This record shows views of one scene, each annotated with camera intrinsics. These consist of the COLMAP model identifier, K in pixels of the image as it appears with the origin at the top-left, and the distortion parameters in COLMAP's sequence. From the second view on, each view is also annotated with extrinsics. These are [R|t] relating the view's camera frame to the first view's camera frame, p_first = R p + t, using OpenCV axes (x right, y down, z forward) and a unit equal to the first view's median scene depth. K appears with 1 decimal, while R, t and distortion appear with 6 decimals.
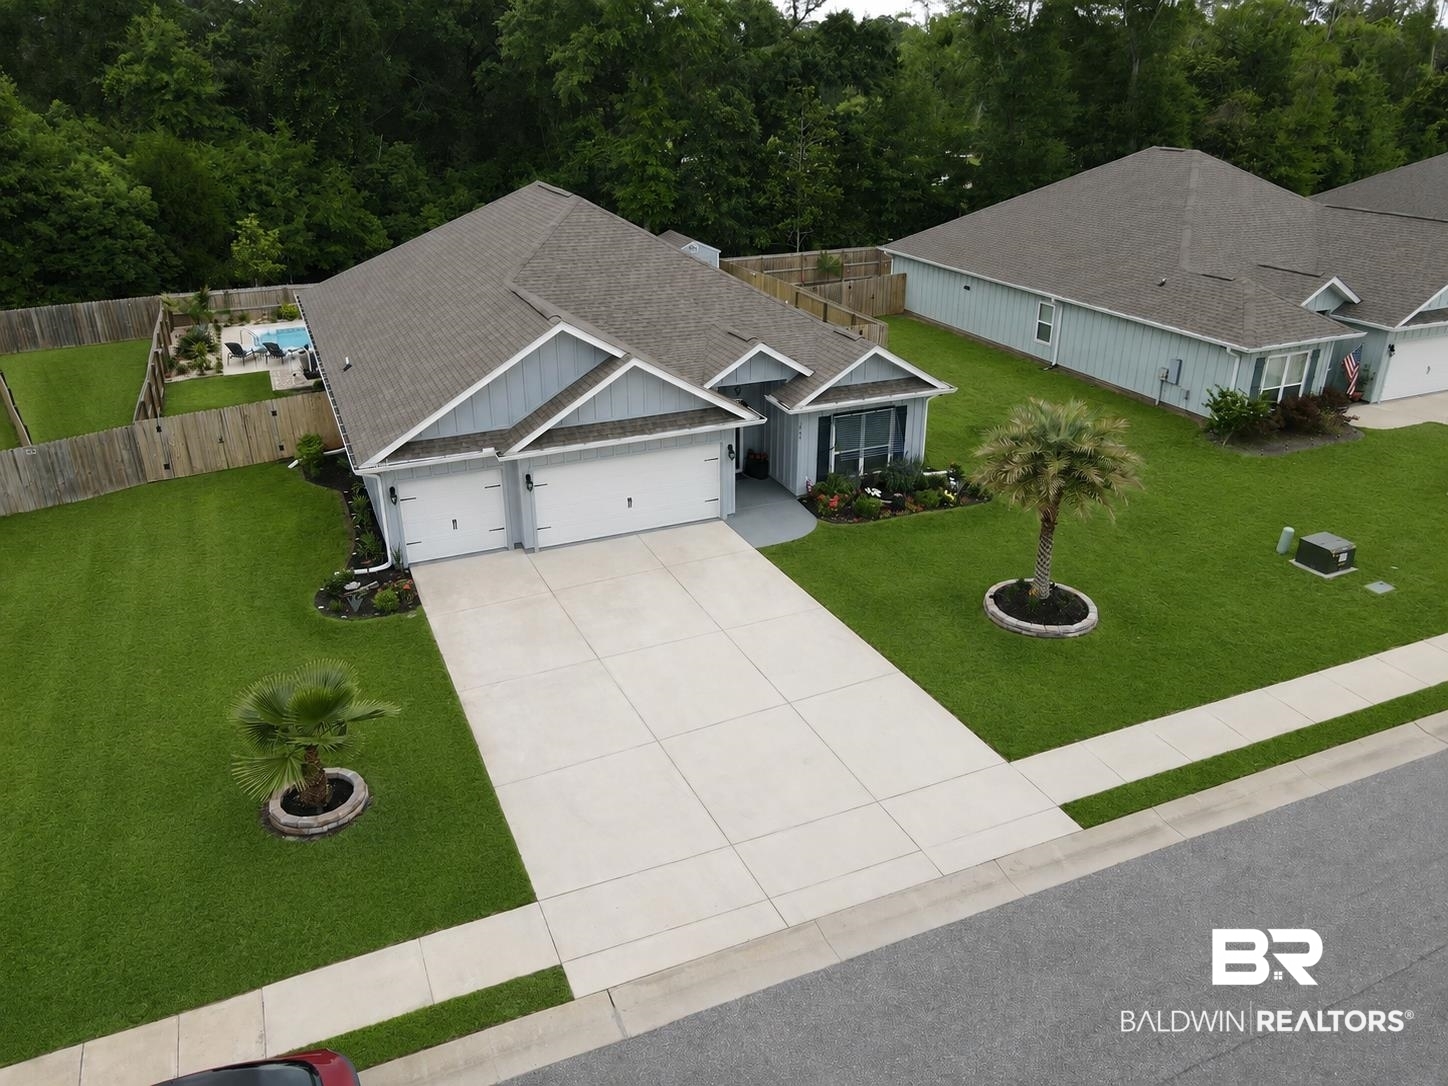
lens RADIAL K [[1054.7, 0, 718.3], [0, 1054.7, 540.0], [0, 0, 1]] dist [-0.002702, 0.036610]
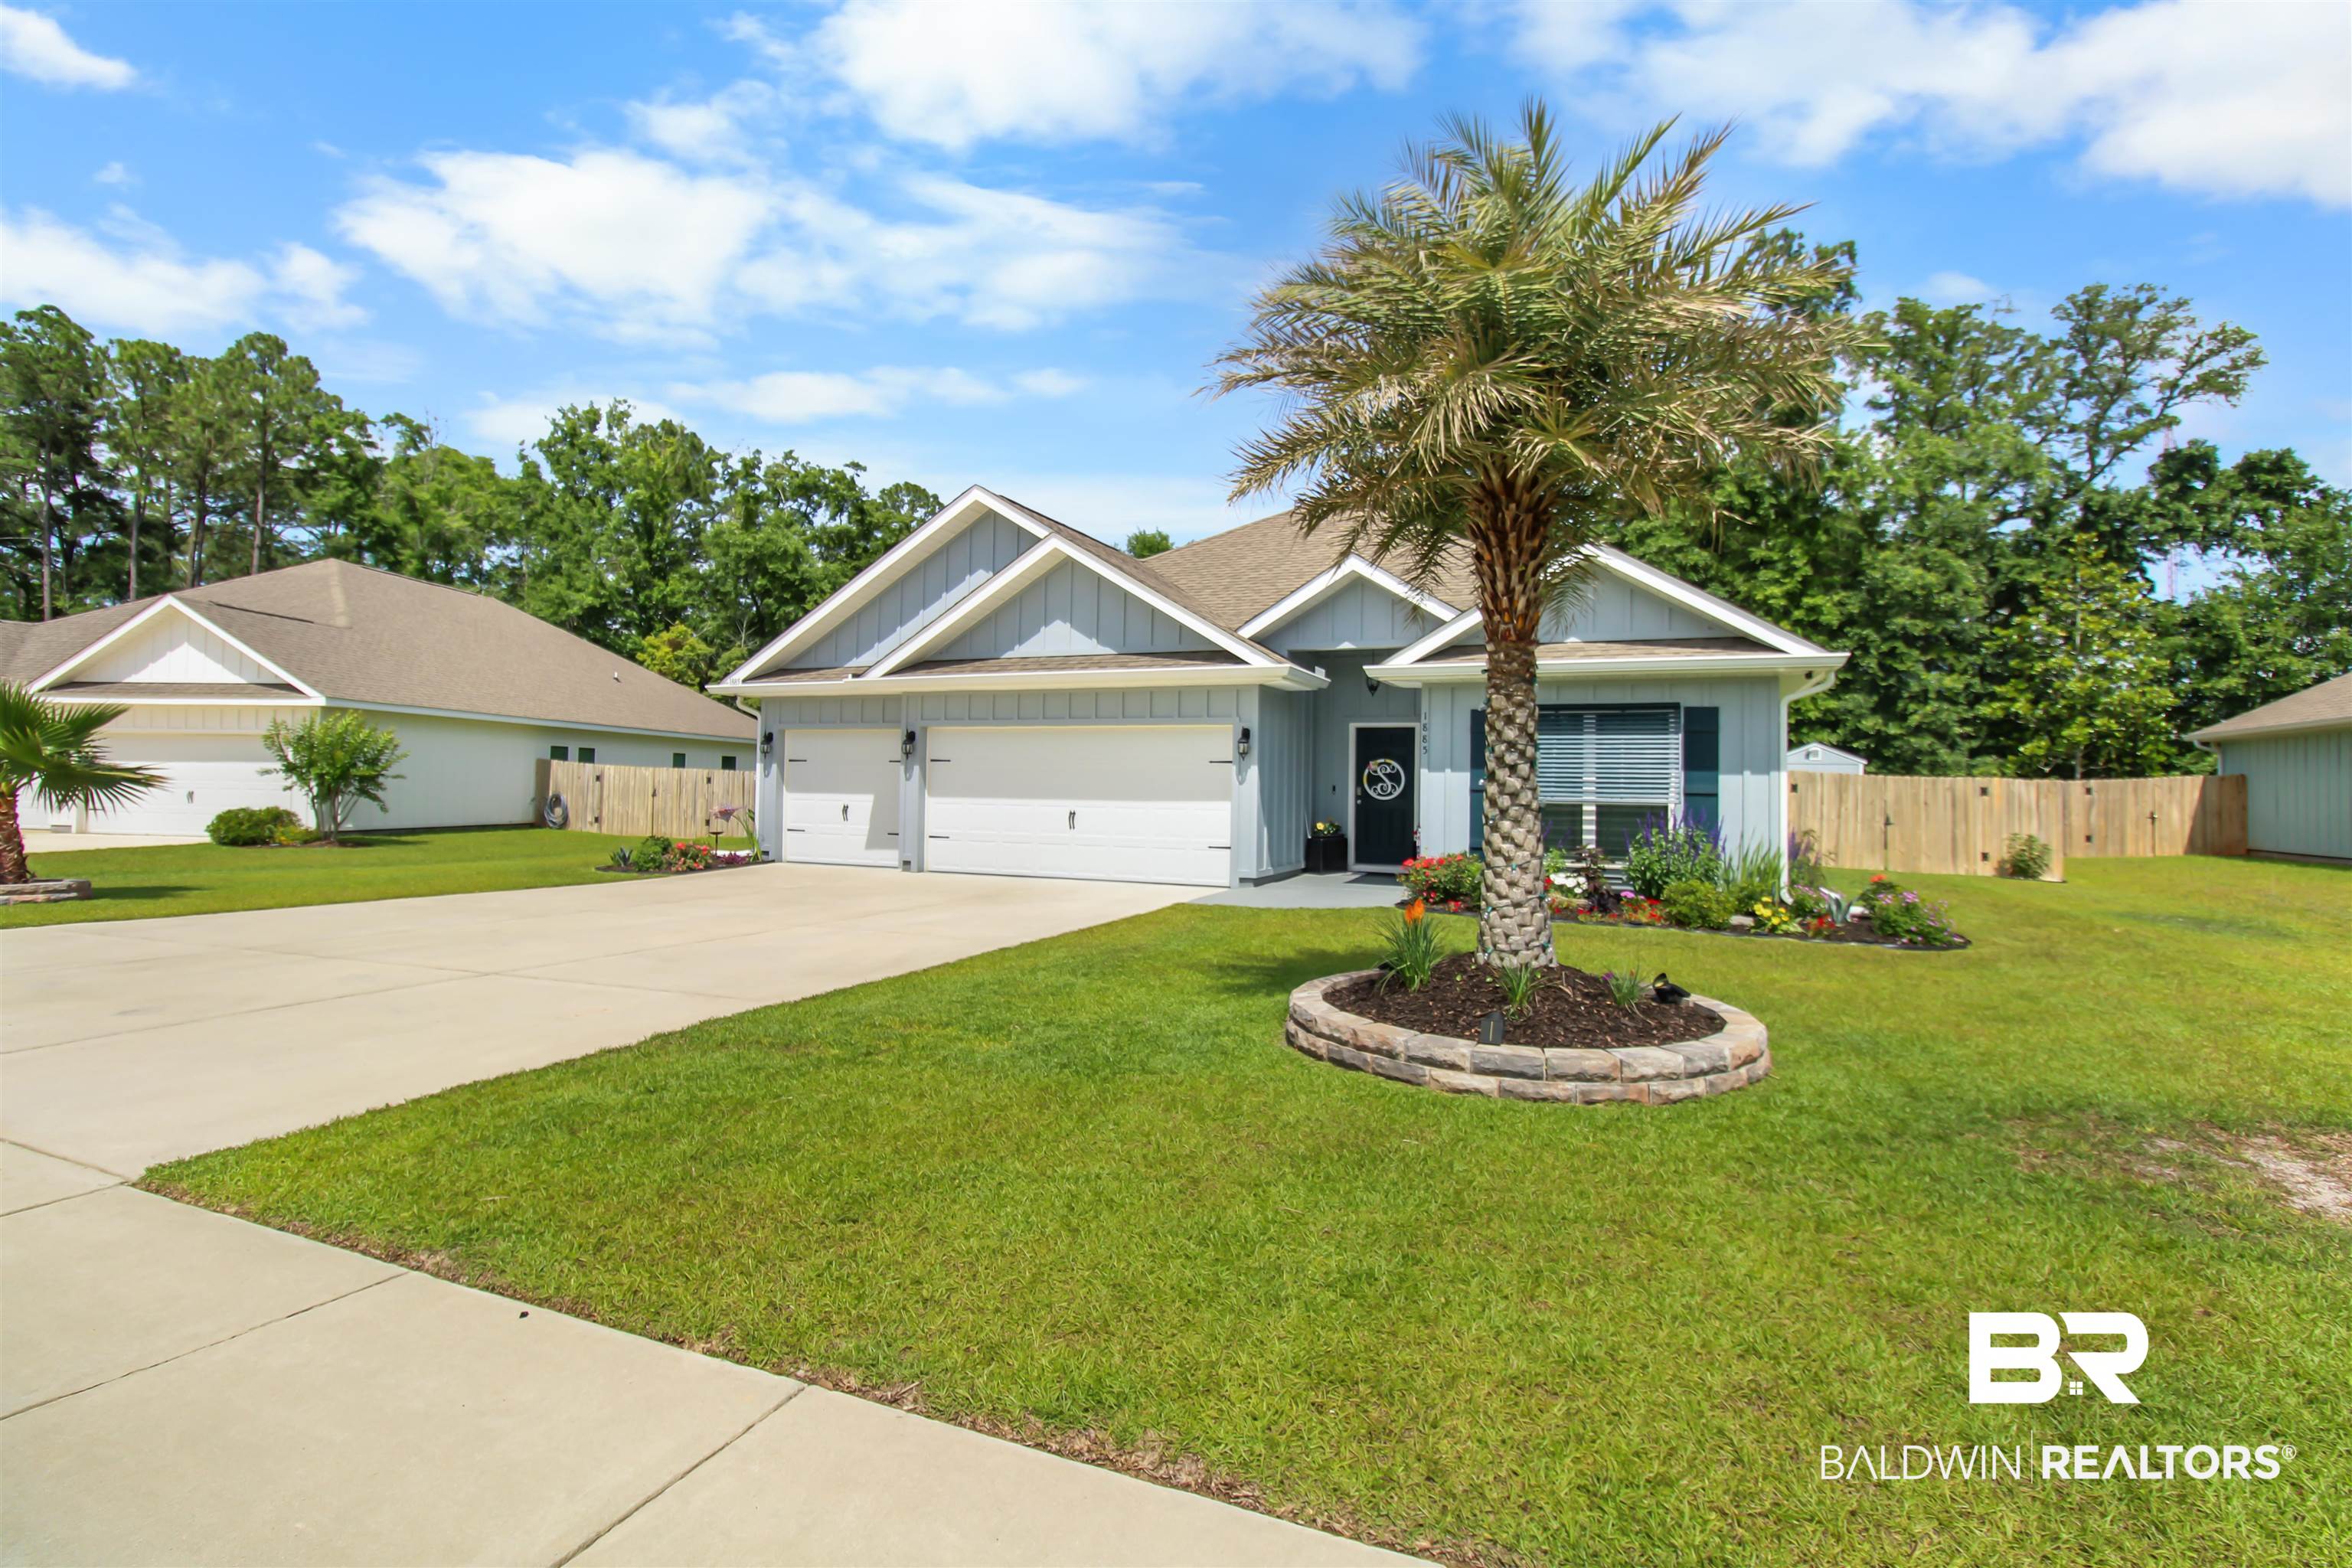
lens RADIAL K [[1091.2, 0, 1166.5], [0, 1091.2, 781.2], [0, 0, 1]] dist [0.031460, -0.048084]
pose [[0.686366, 0.007189, -0.727221, 0.358869], [-0.313267, 0.905349, -0.286718, 0.092636], [0.656327, 0.424607, 0.623653, 0.648215]]
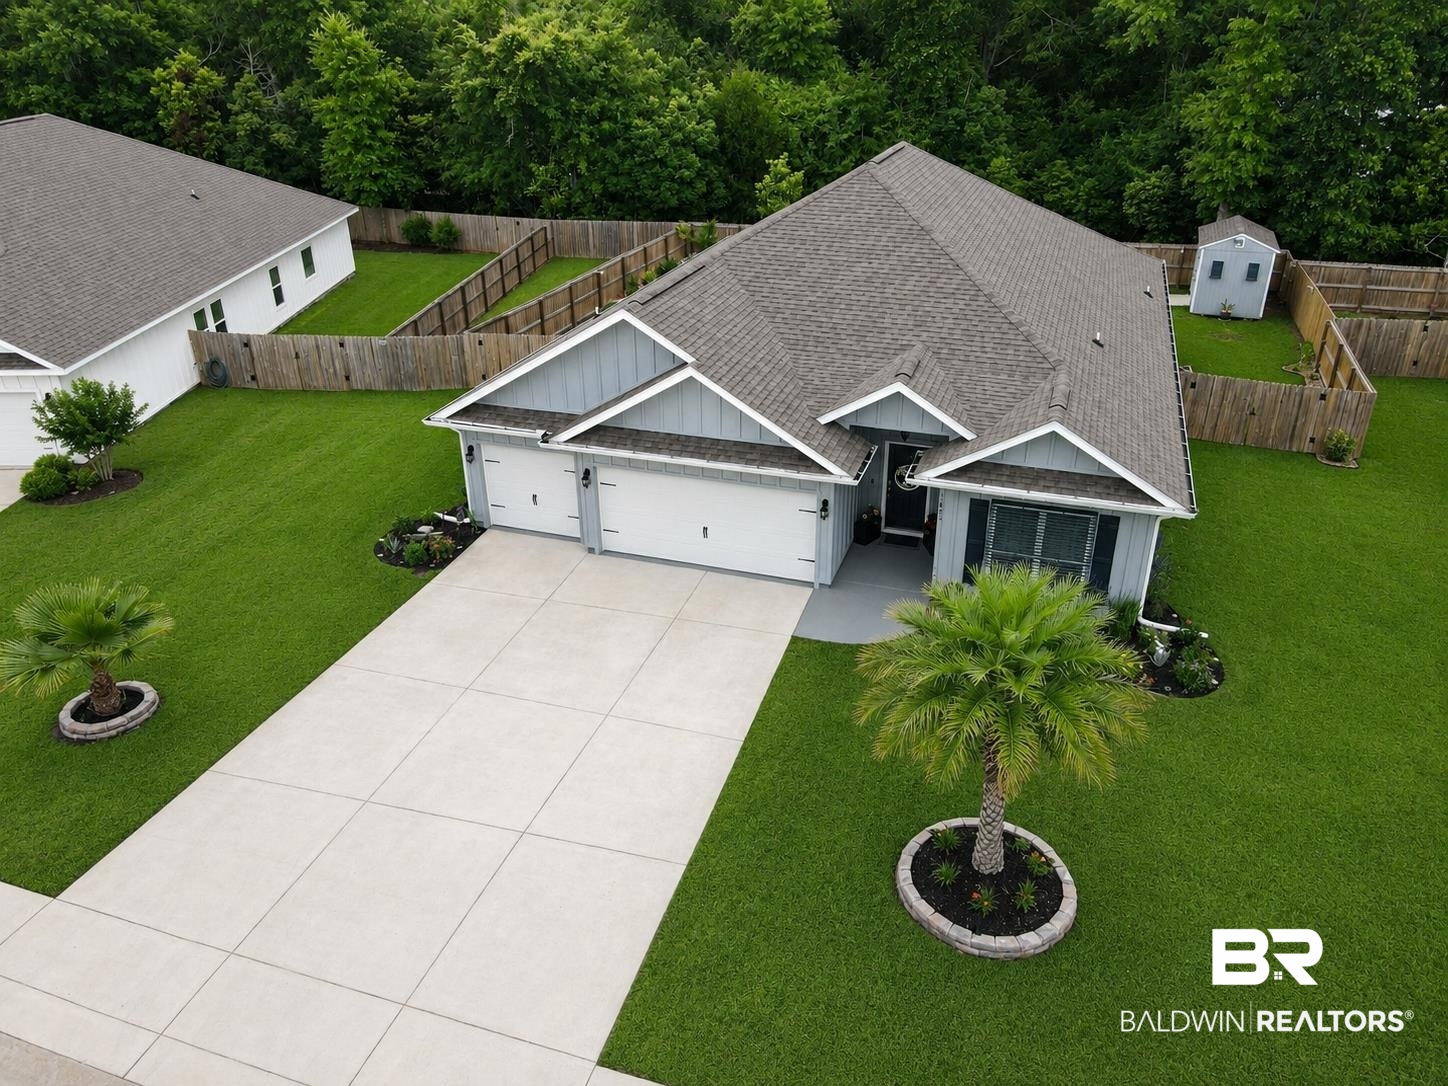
lens RADIAL K [[1054.7, 0, 718.3], [0, 1054.7, 540.0], [0, 0, 1]] dist [-0.002702, 0.036610]
pose [[0.742354, 0.300440, -0.598871, 0.420000], [-0.271218, 0.952070, 0.141433, -0.147819], [0.612660, 0.057432, 0.788257, 0.332725]]
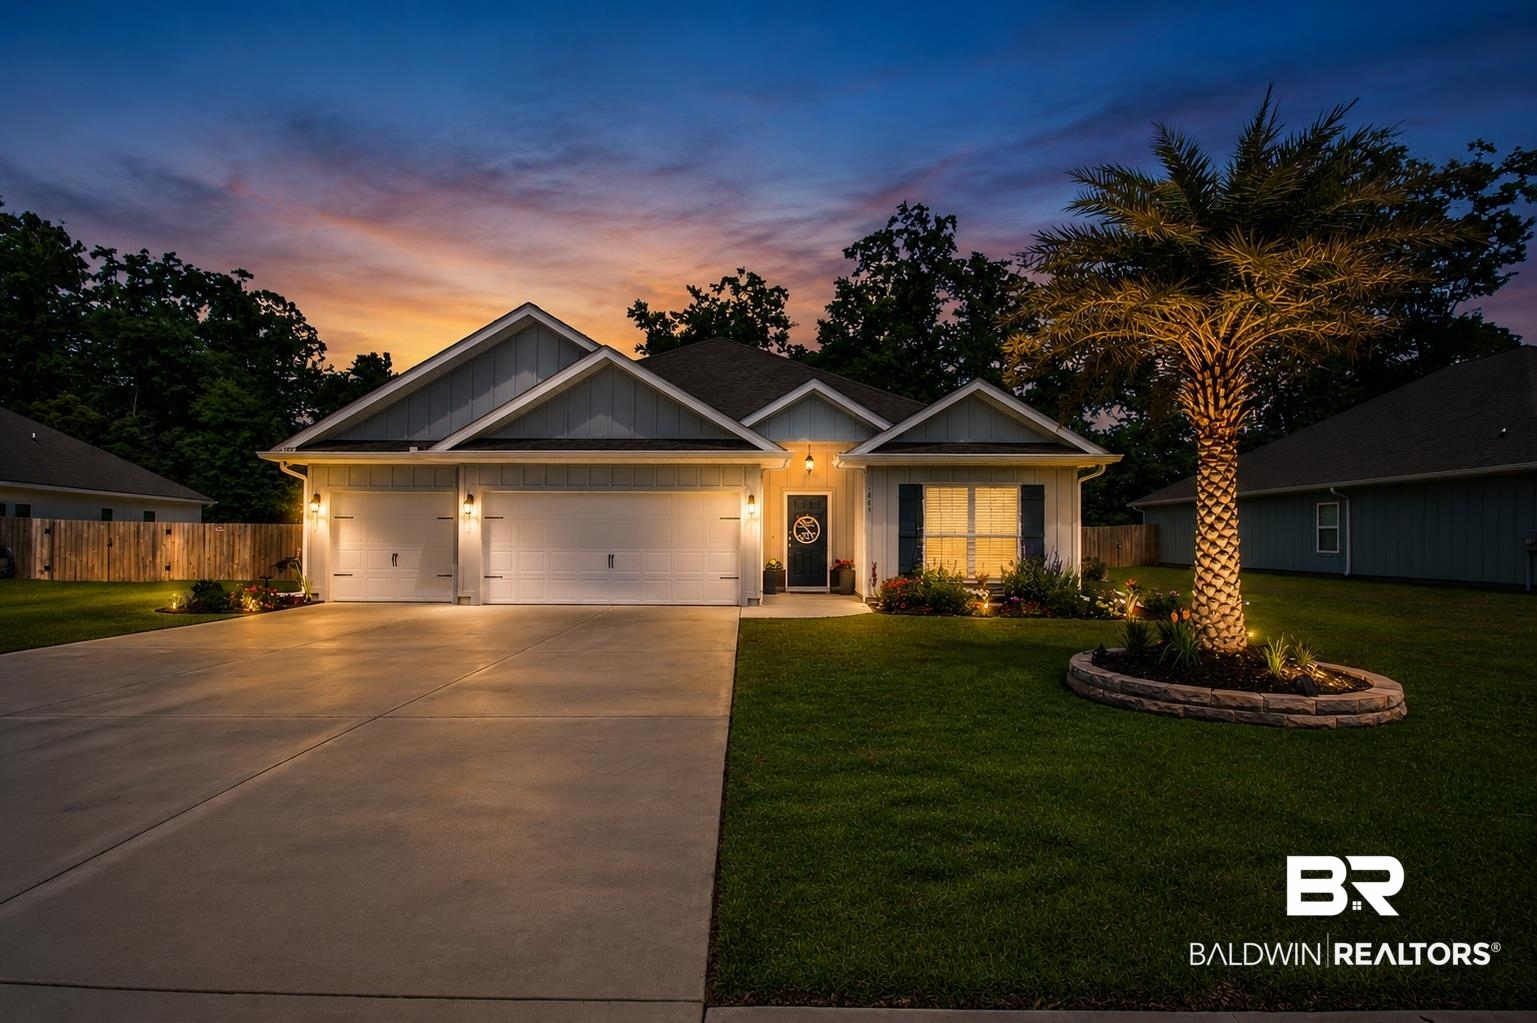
lens RADIAL K [[748.7, 0, 753.1], [0, 748.7, 517.4], [0, 0, 1]] dist [-0.003611, -0.000693]
pose [[0.909519, -0.003085, -0.415652, 0.219184], [-0.179228, 0.899328, -0.398857, 0.124690], [0.375038, 0.437264, 0.817402, 0.579684]]
